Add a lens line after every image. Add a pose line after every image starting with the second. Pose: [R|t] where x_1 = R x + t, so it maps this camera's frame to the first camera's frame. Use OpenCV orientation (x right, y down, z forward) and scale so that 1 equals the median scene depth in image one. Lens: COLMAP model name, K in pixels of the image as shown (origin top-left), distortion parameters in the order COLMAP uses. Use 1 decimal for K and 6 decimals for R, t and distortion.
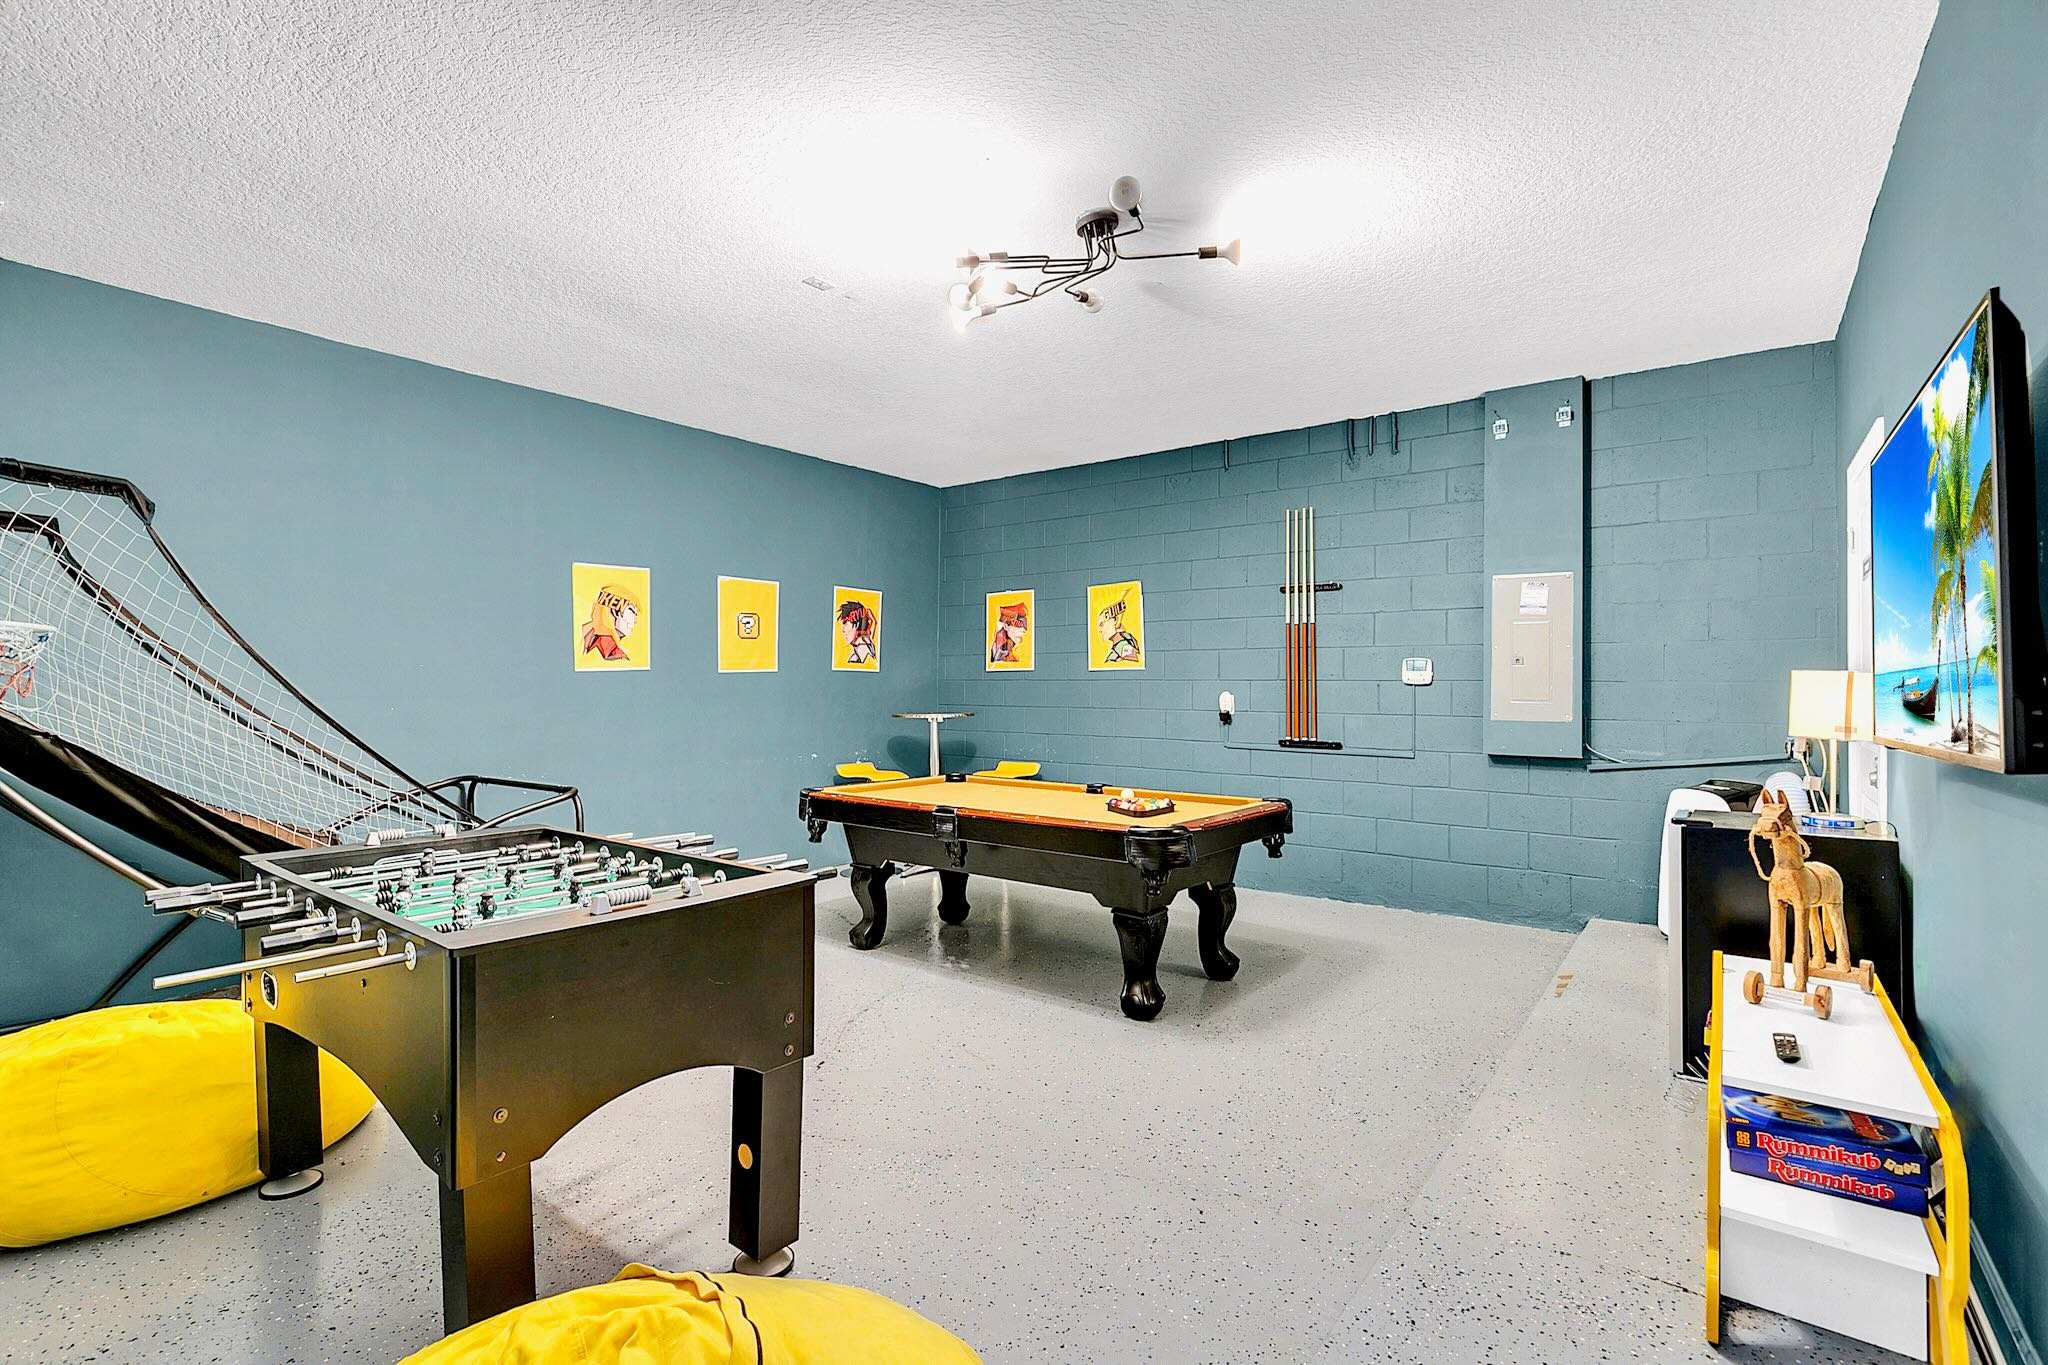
lens RADIAL K [[920.6, 0, 1030.6], [0, 920.6, 686.9], [0, 0, 1]] dist [-0.023301, 0.000087]
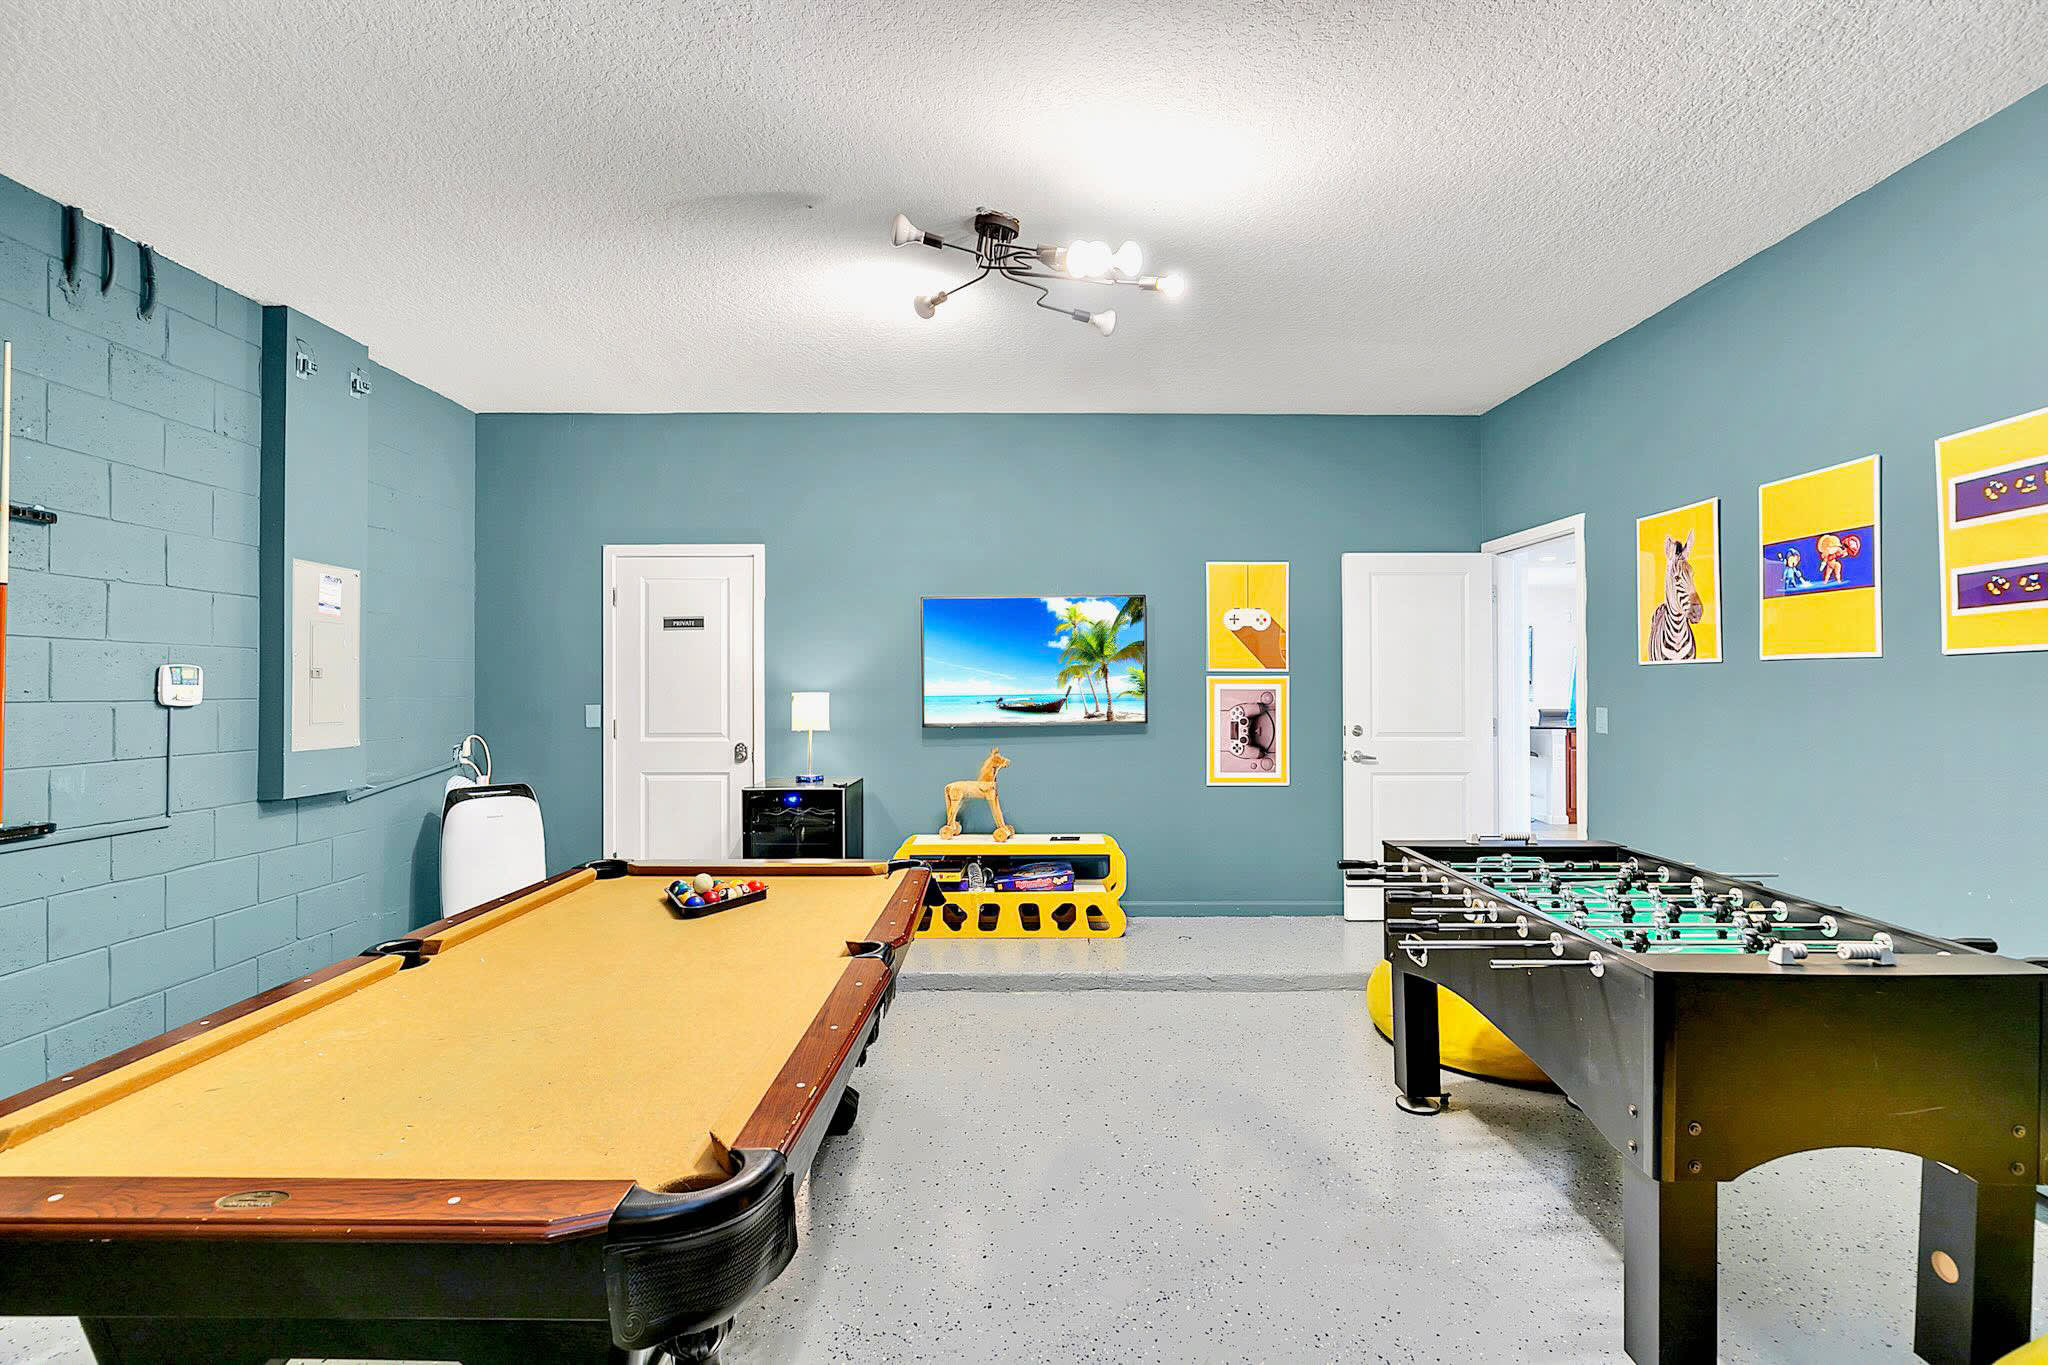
lens RADIAL K [[955.7, 0, 1030.4], [0, 955.7, 682.4], [0, 0, 1]] dist [-0.010134, 0.000246]
pose [[-0.598930, -0.000120, 0.800801, -0.423051], [-0.000284, 1.000000, -0.000063, -0.018497], [-0.800801, -0.000265, -0.598930, 0.894327]]
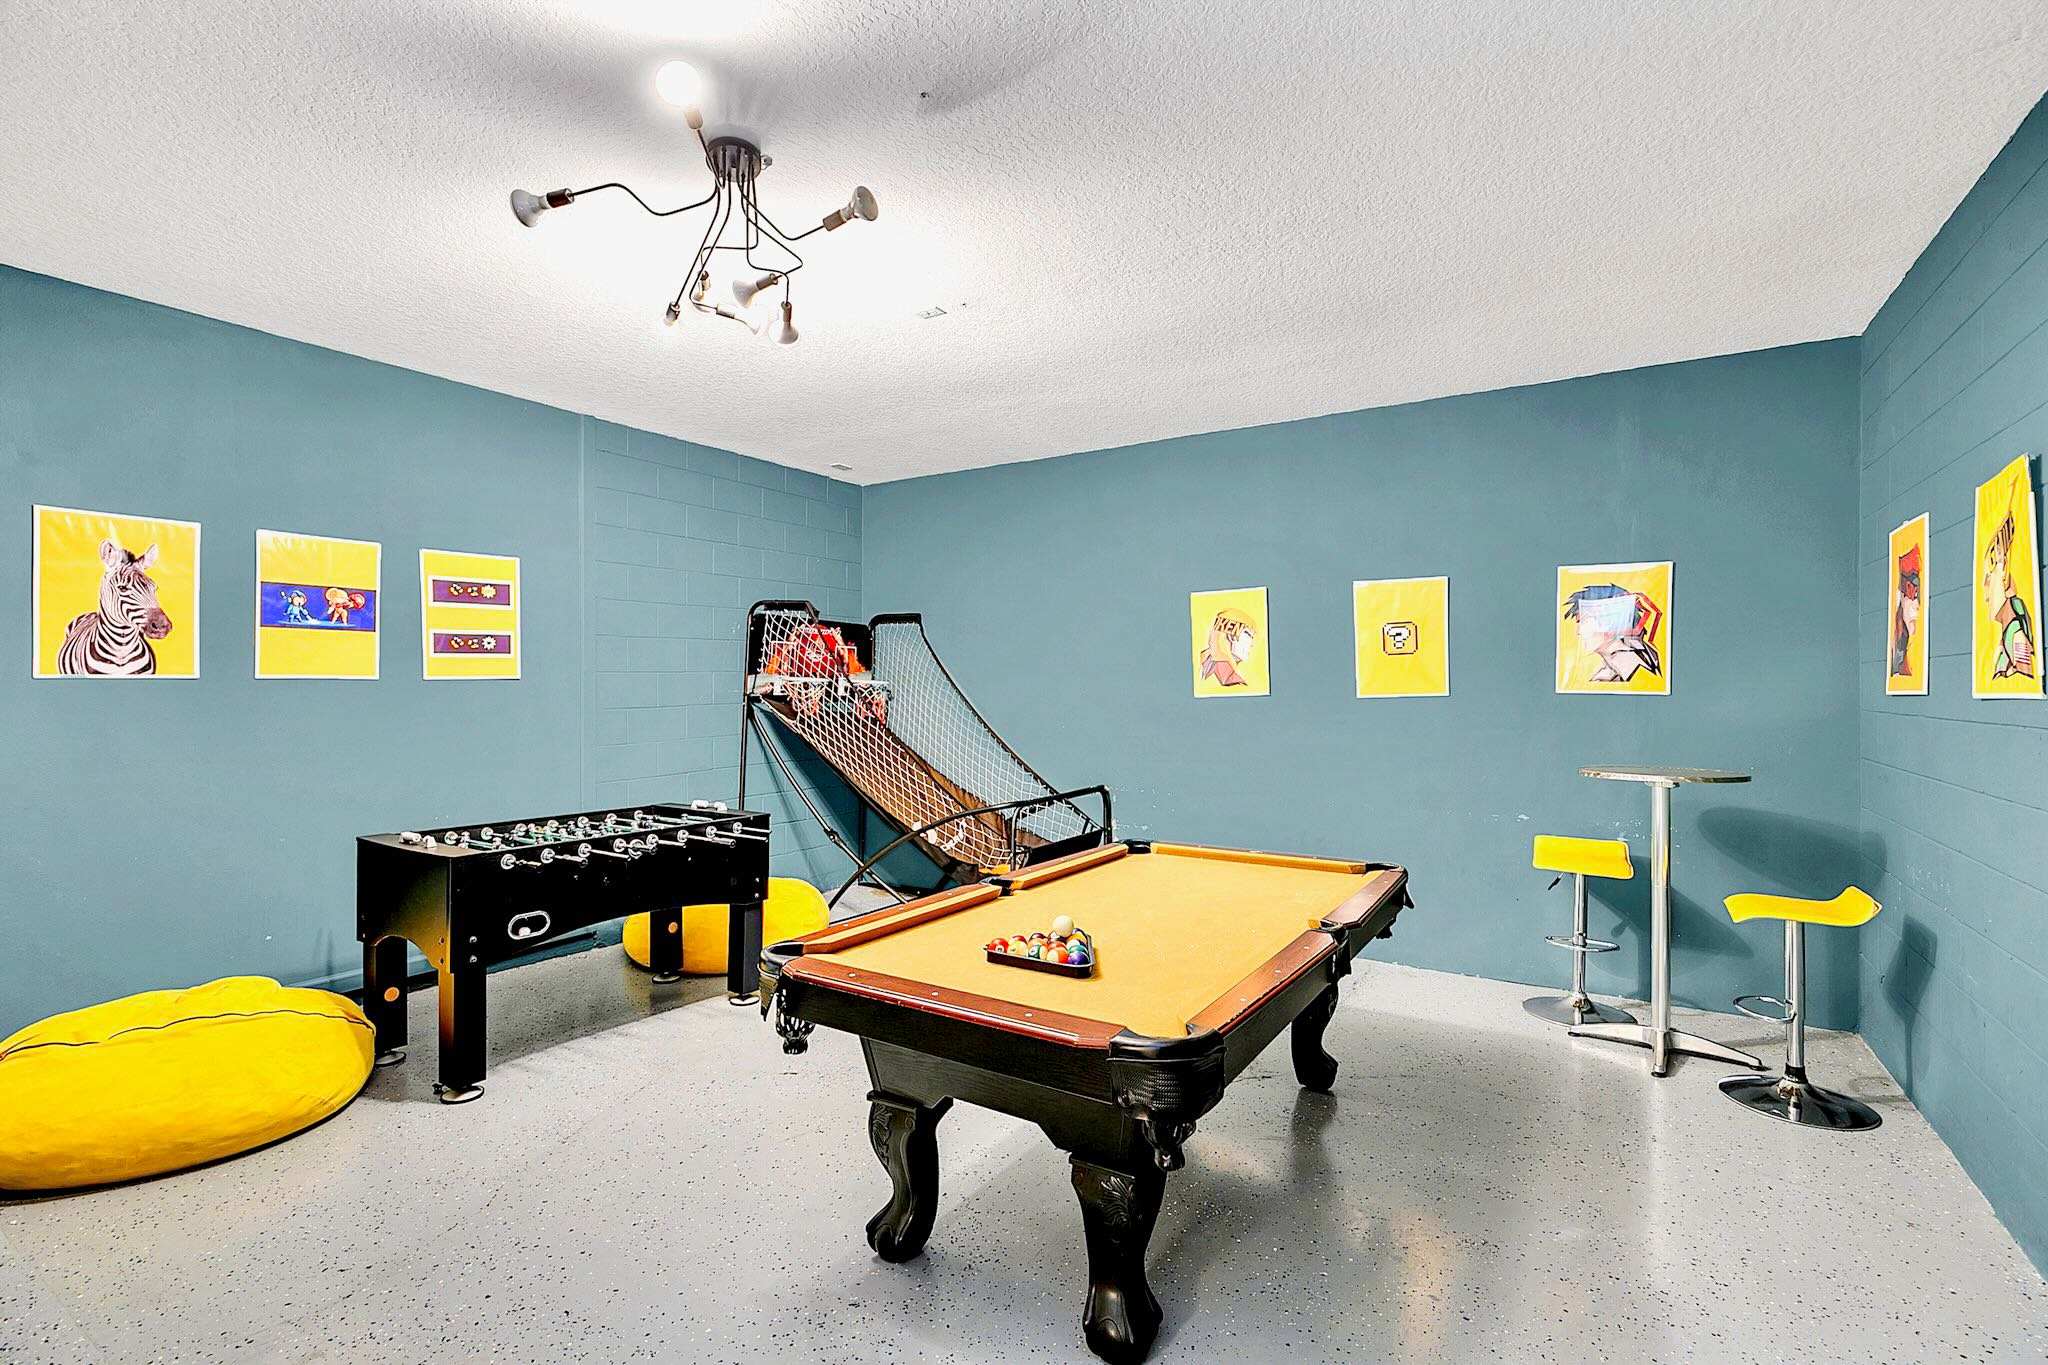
lens RADIAL K [[955.7, 0, 1026.9], [0, 955.7, 677.8], [0, 0, 1]] dist [-0.010134, 0.000246]
pose [[0.083815, -0.009962, -0.996432, 0.527806], [-0.001246, 0.999948, -0.010102, -0.026525], [0.996481, 0.002089, 0.083798, 0.677251]]
